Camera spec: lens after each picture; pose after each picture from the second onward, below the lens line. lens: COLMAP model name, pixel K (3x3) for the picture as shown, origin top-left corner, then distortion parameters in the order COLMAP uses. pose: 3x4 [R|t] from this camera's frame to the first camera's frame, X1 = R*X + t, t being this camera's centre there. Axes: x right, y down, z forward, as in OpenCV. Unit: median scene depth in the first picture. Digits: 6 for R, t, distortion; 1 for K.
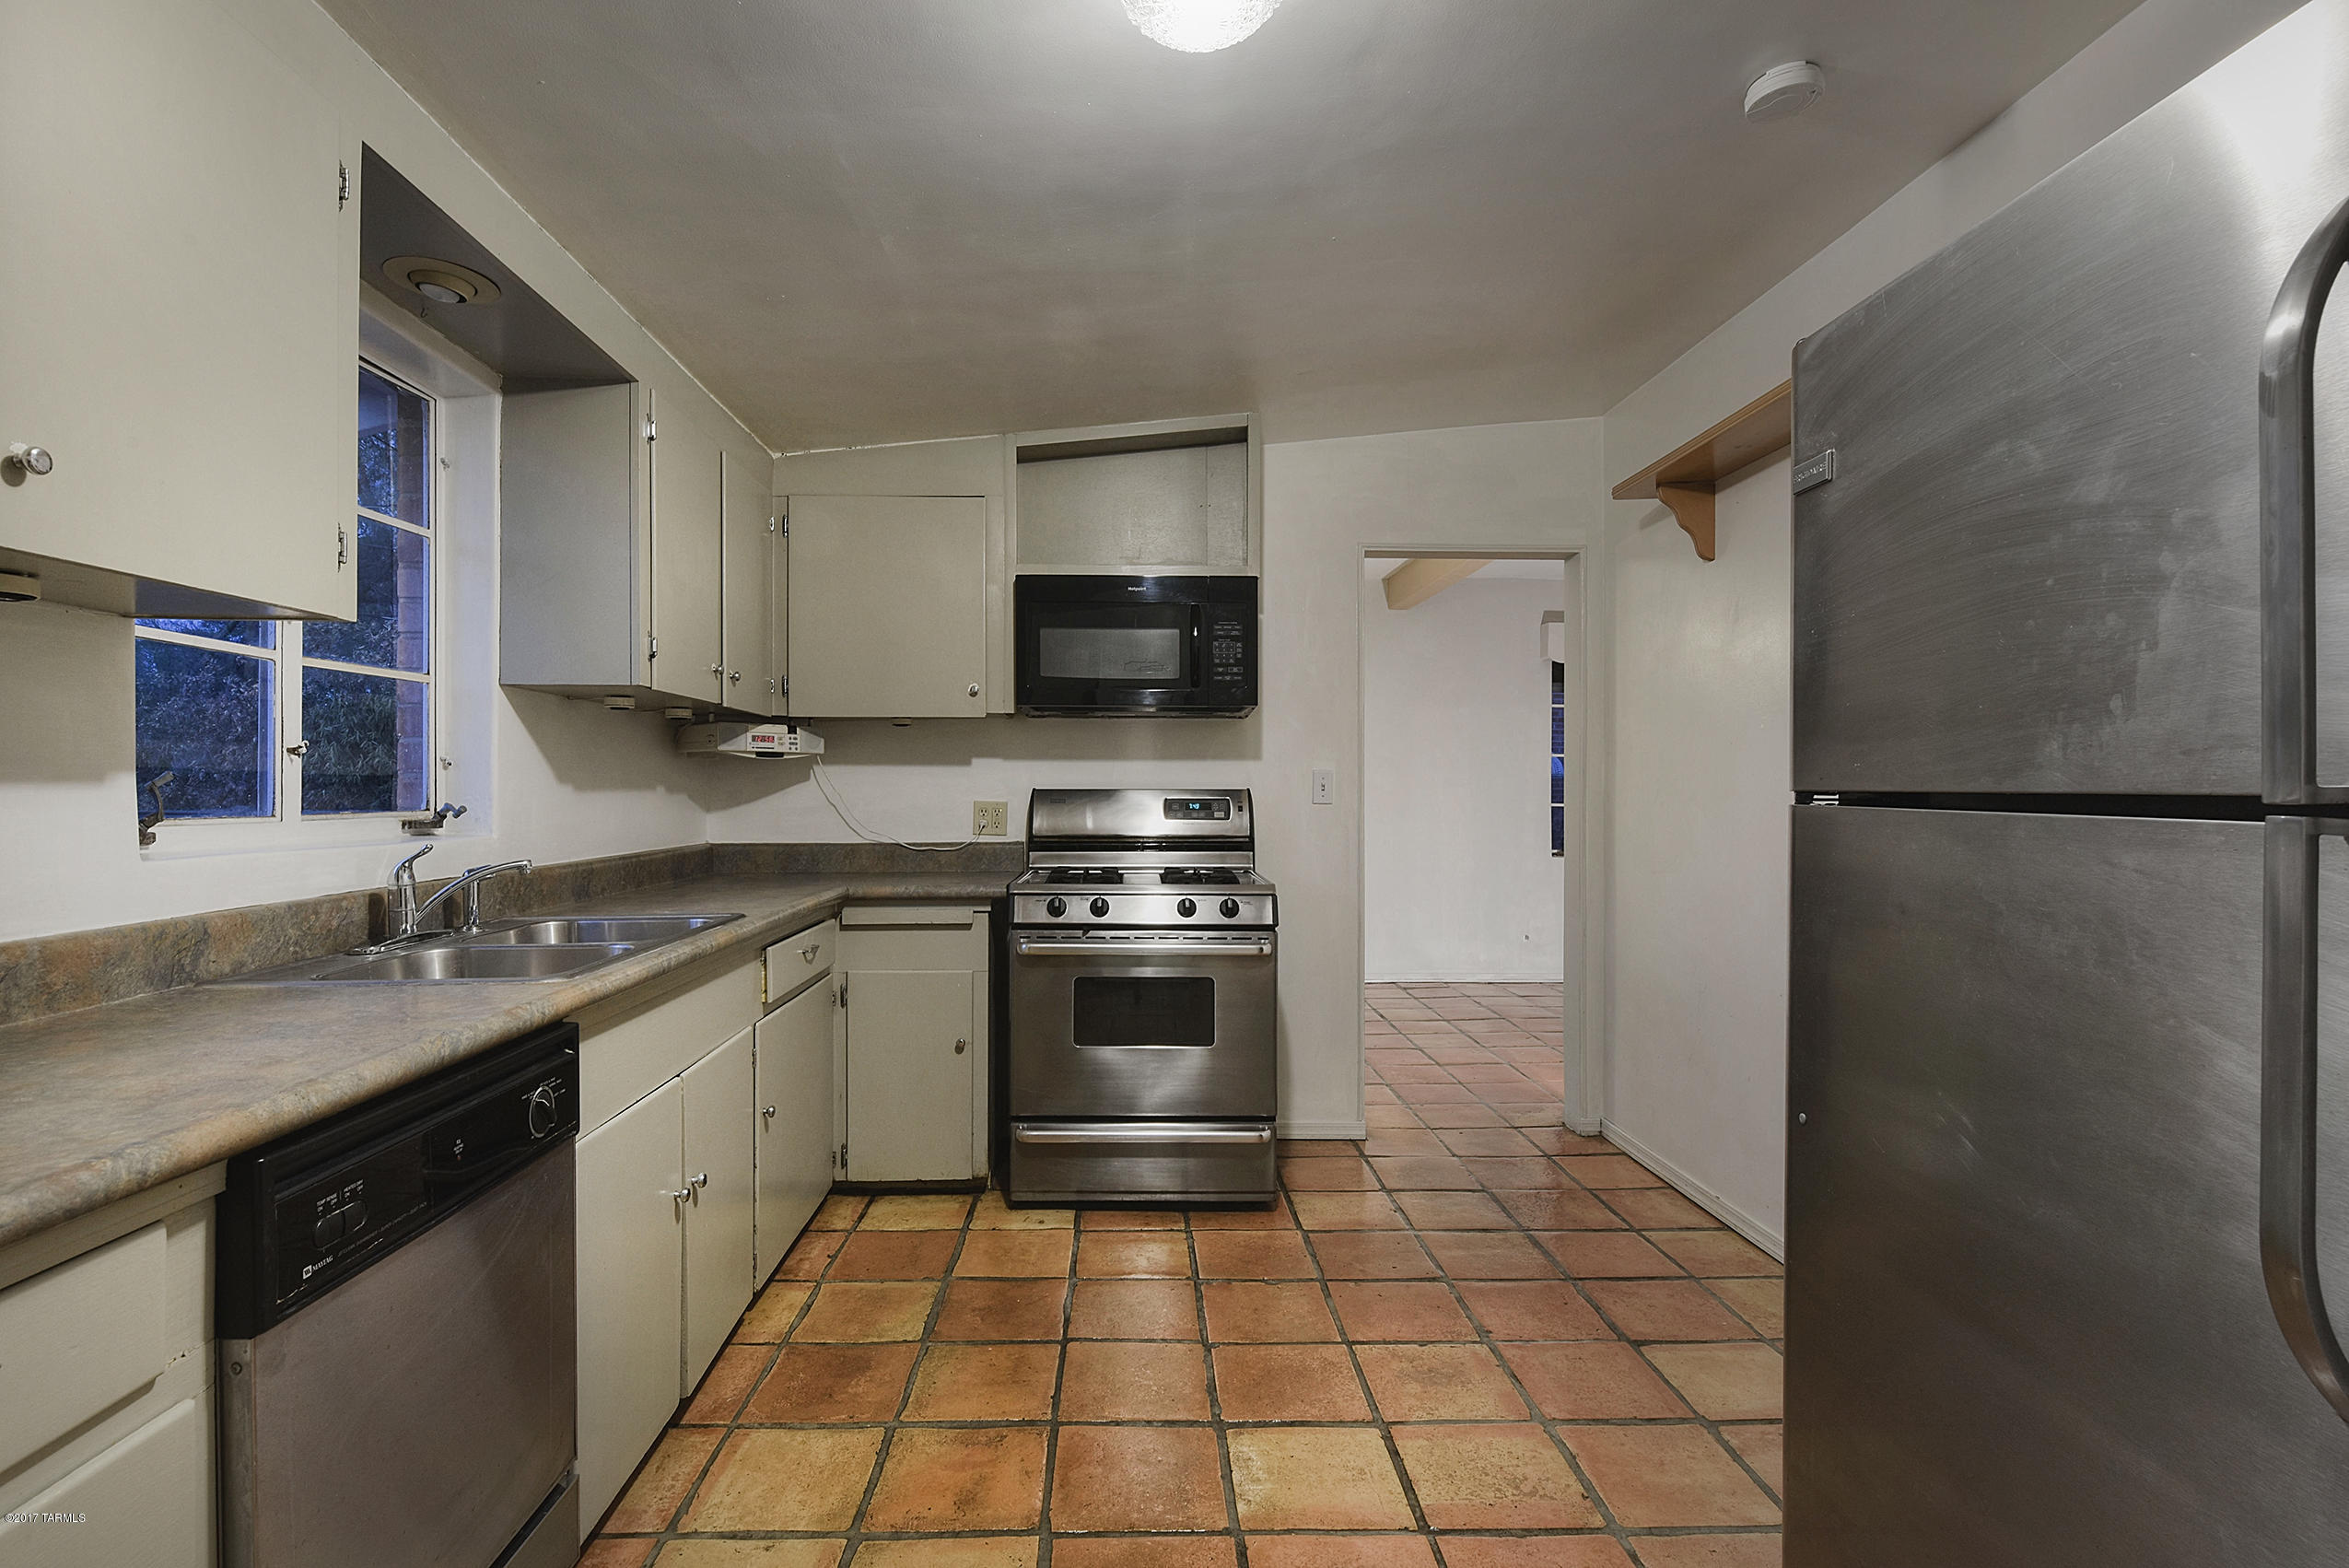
lens RADIAL K [[998.7, 0, 1169.9], [0, 998.7, 795.8], [0, 0, 1]] dist [0.006075, -0.009246]
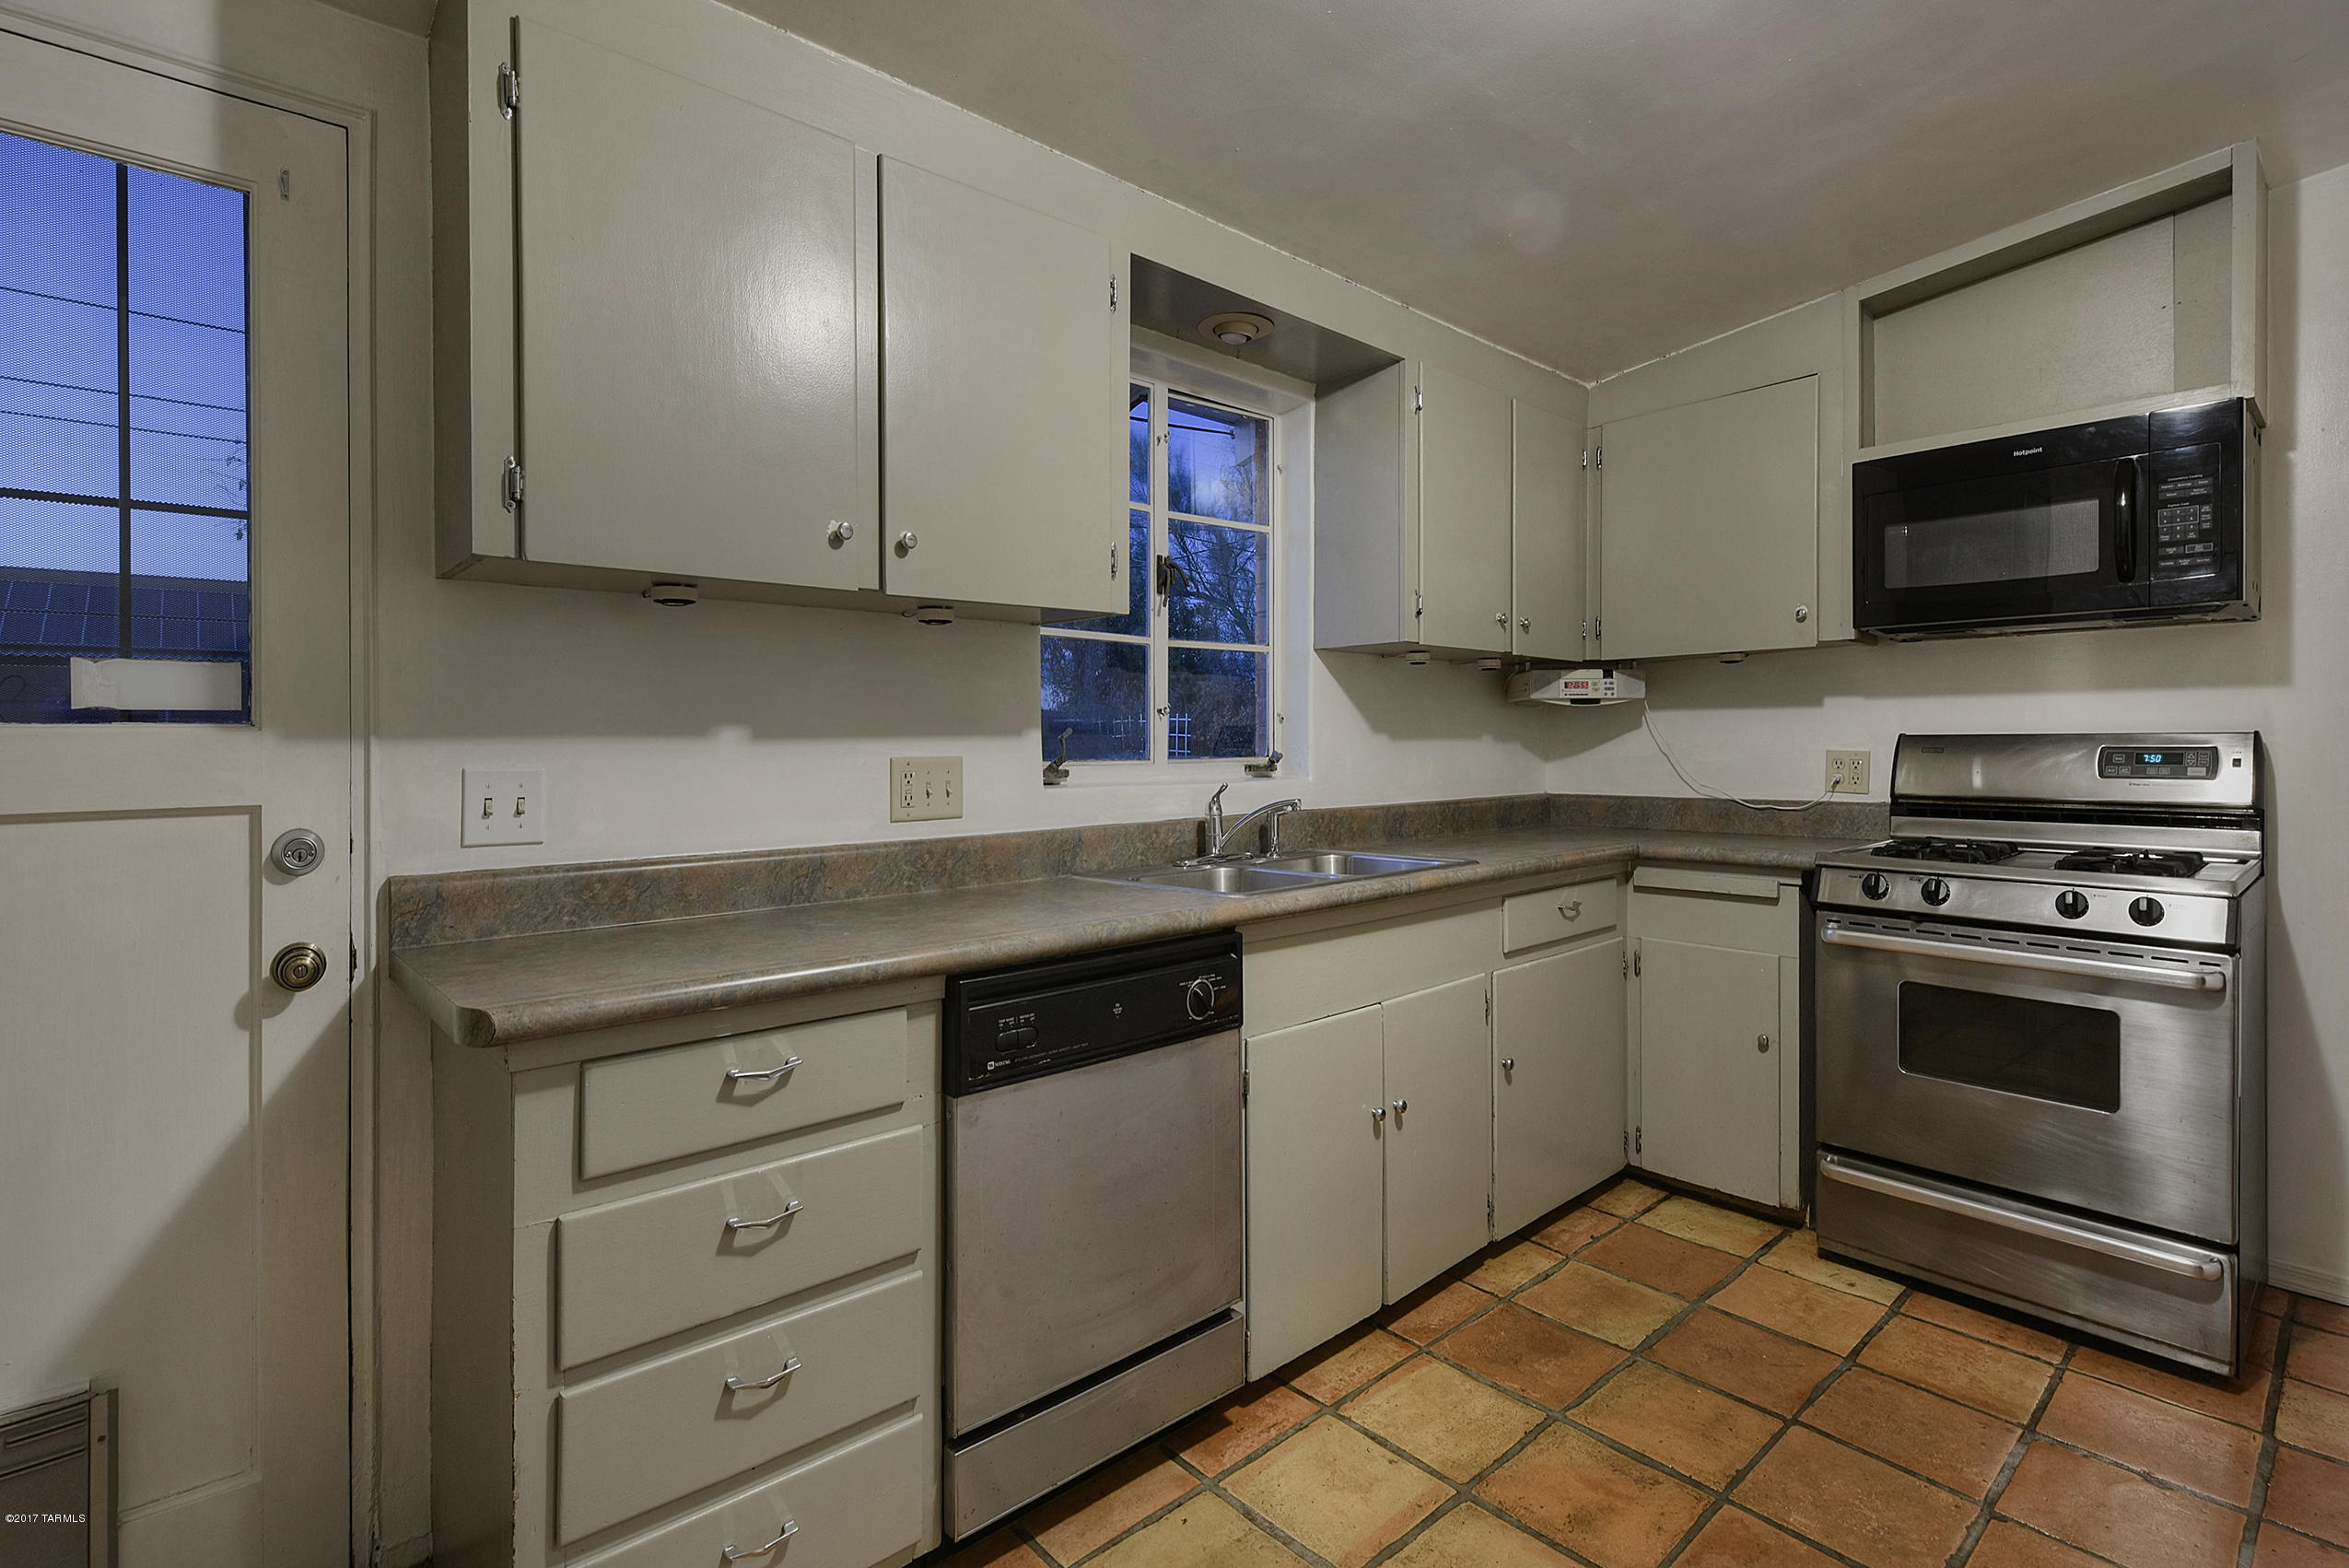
lens RADIAL K [[1074.2, 0, 1179.7], [0, 1074.2, 745.2], [0, 0, 1]] dist [0.003575, -0.011933]
pose [[0.665828, -0.002520, -0.746101, 0.159693], [0.002091, 0.999997, -0.001512, 0.001995], [0.746102, -0.000553, 0.665831, 0.046660]]
